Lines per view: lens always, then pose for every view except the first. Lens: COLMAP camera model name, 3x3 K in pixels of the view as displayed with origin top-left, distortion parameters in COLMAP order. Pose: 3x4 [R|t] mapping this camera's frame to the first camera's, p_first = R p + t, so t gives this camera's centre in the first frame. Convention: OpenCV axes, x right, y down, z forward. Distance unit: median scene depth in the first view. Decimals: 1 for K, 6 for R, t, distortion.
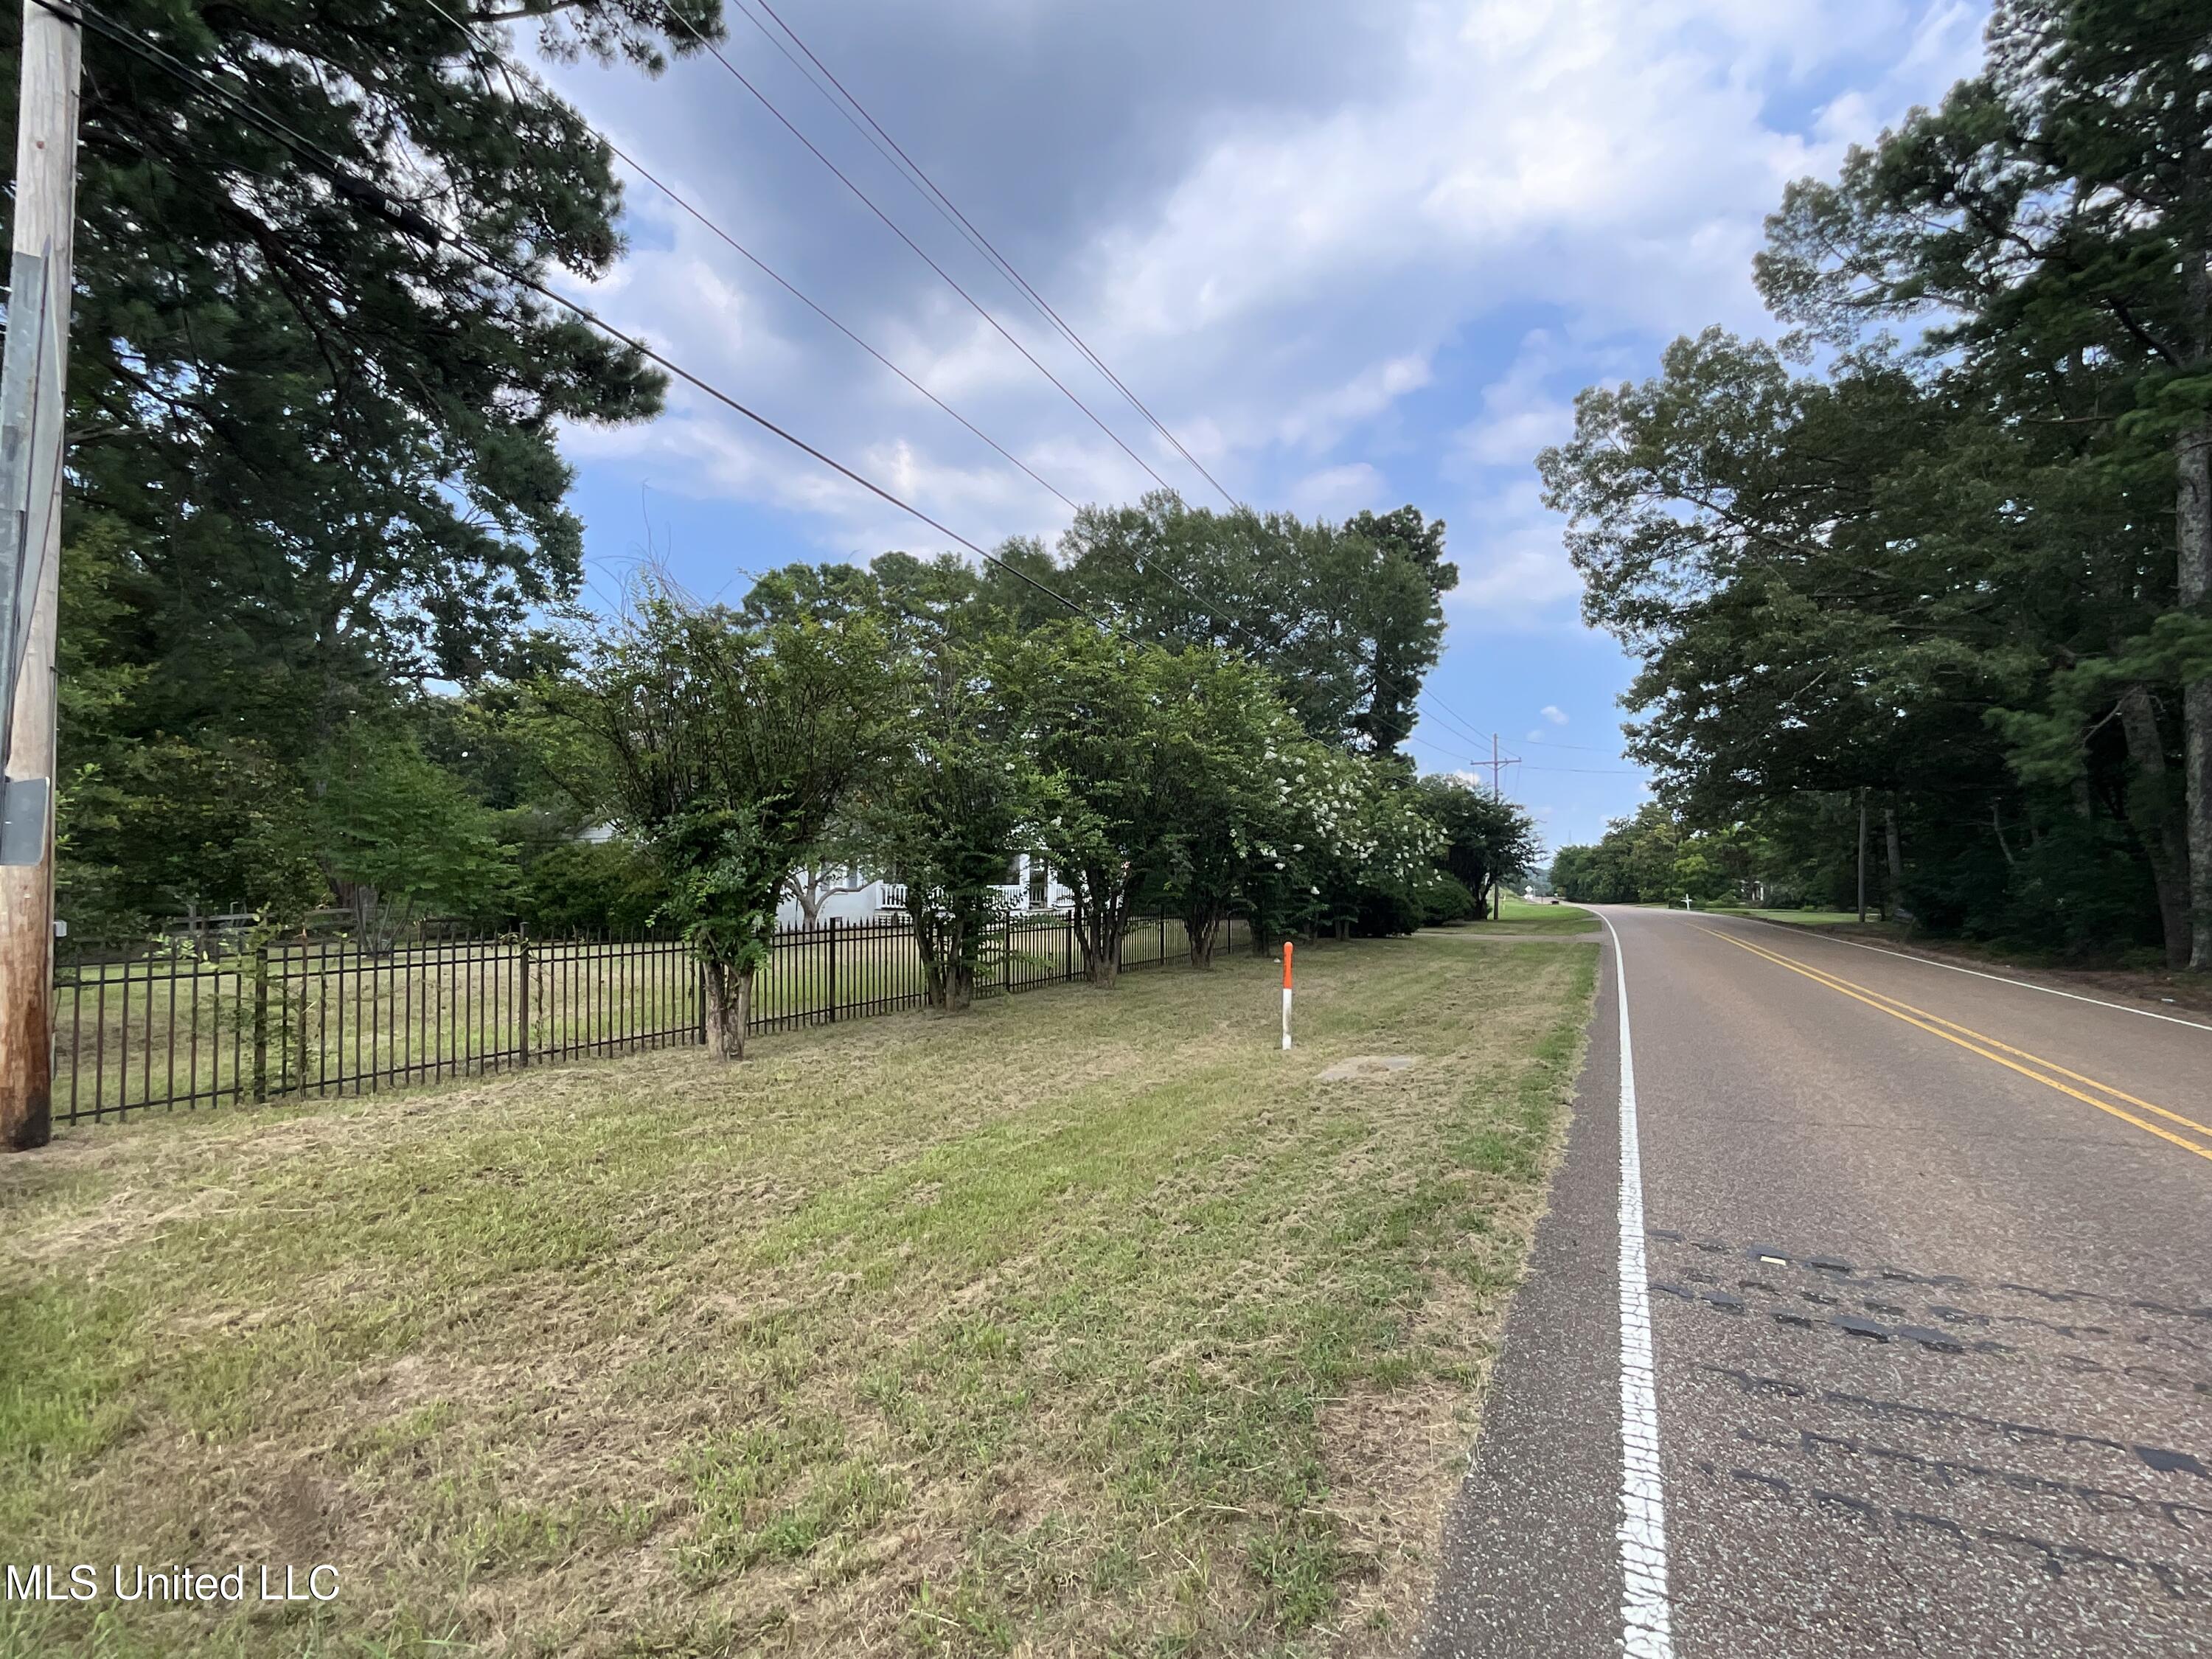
lens RADIAL K [[1013.2, 0, 1106.0], [0, 1013.2, 829.5], [0, 0, 1]] dist [0.015984, 0.000074]
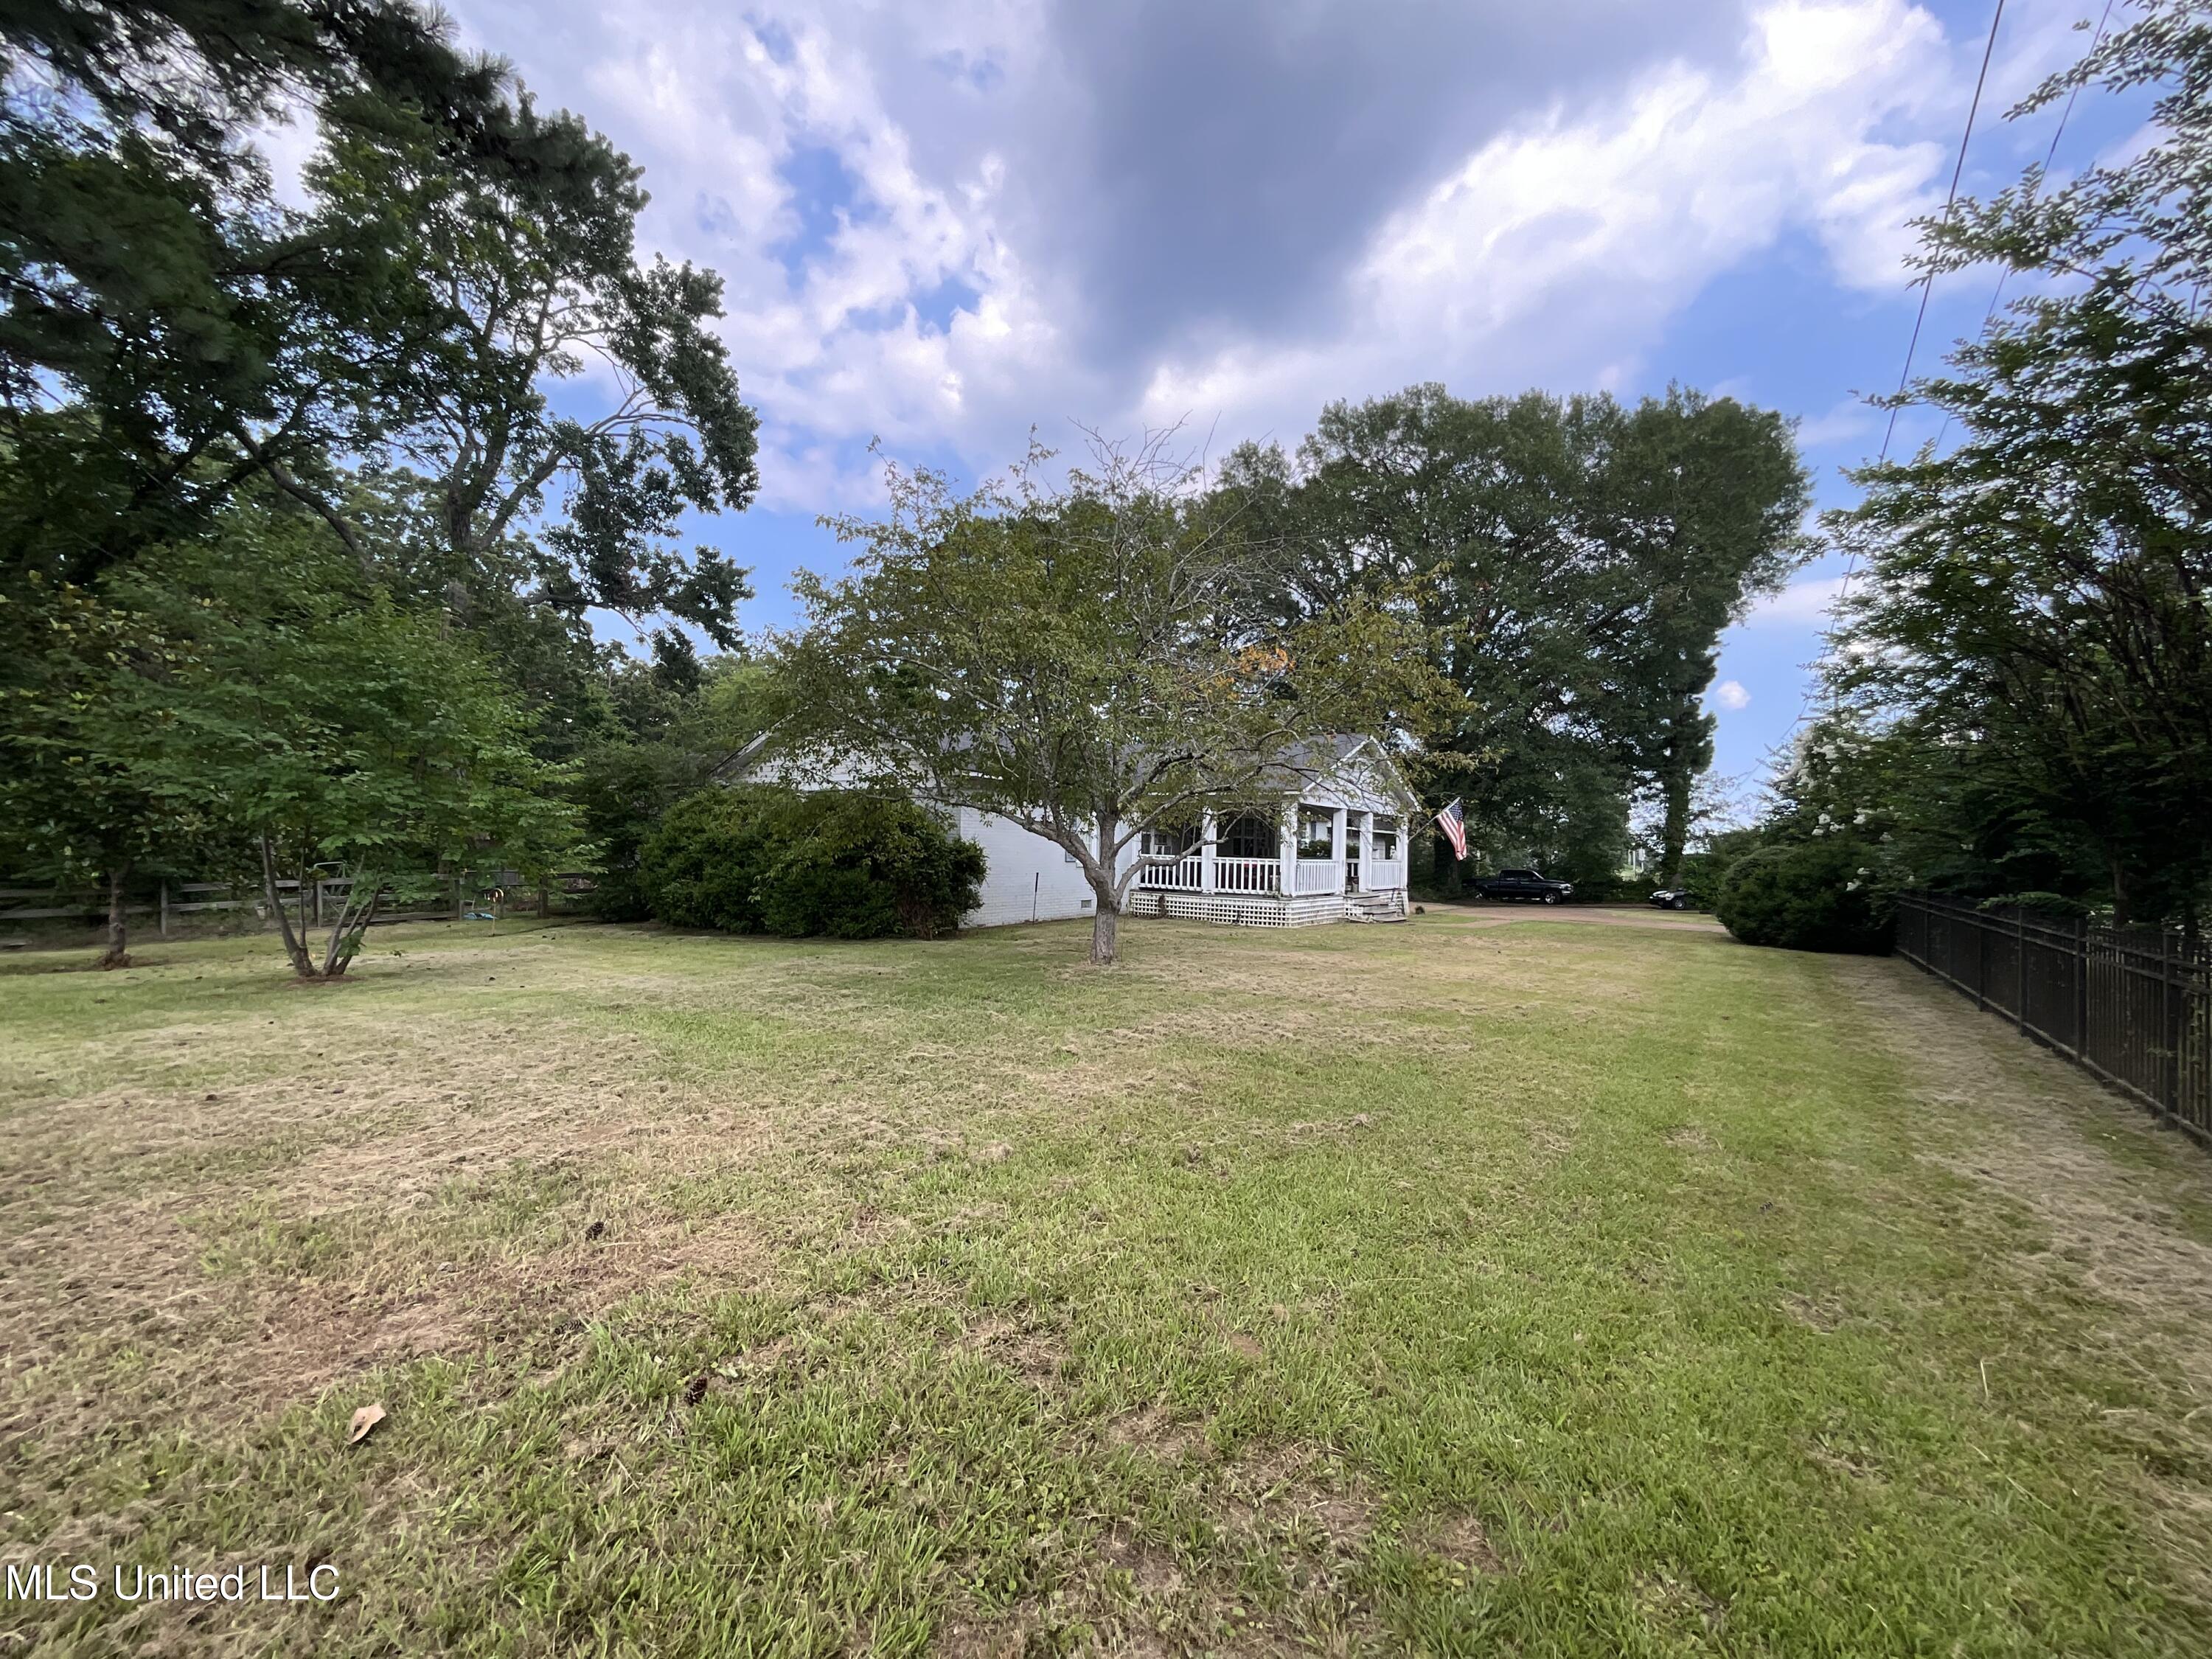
lens RADIAL K [[866.5, 0, 1106.0], [0, 866.5, 829.5], [0, 0, 1]] dist [0.032183, -0.016321]
pose [[0.992374, 0.012681, -0.122610, -0.137488], [-0.010064, 0.999709, 0.021940, 0.019321], [0.122853, -0.020539, 0.992212, 0.318188]]
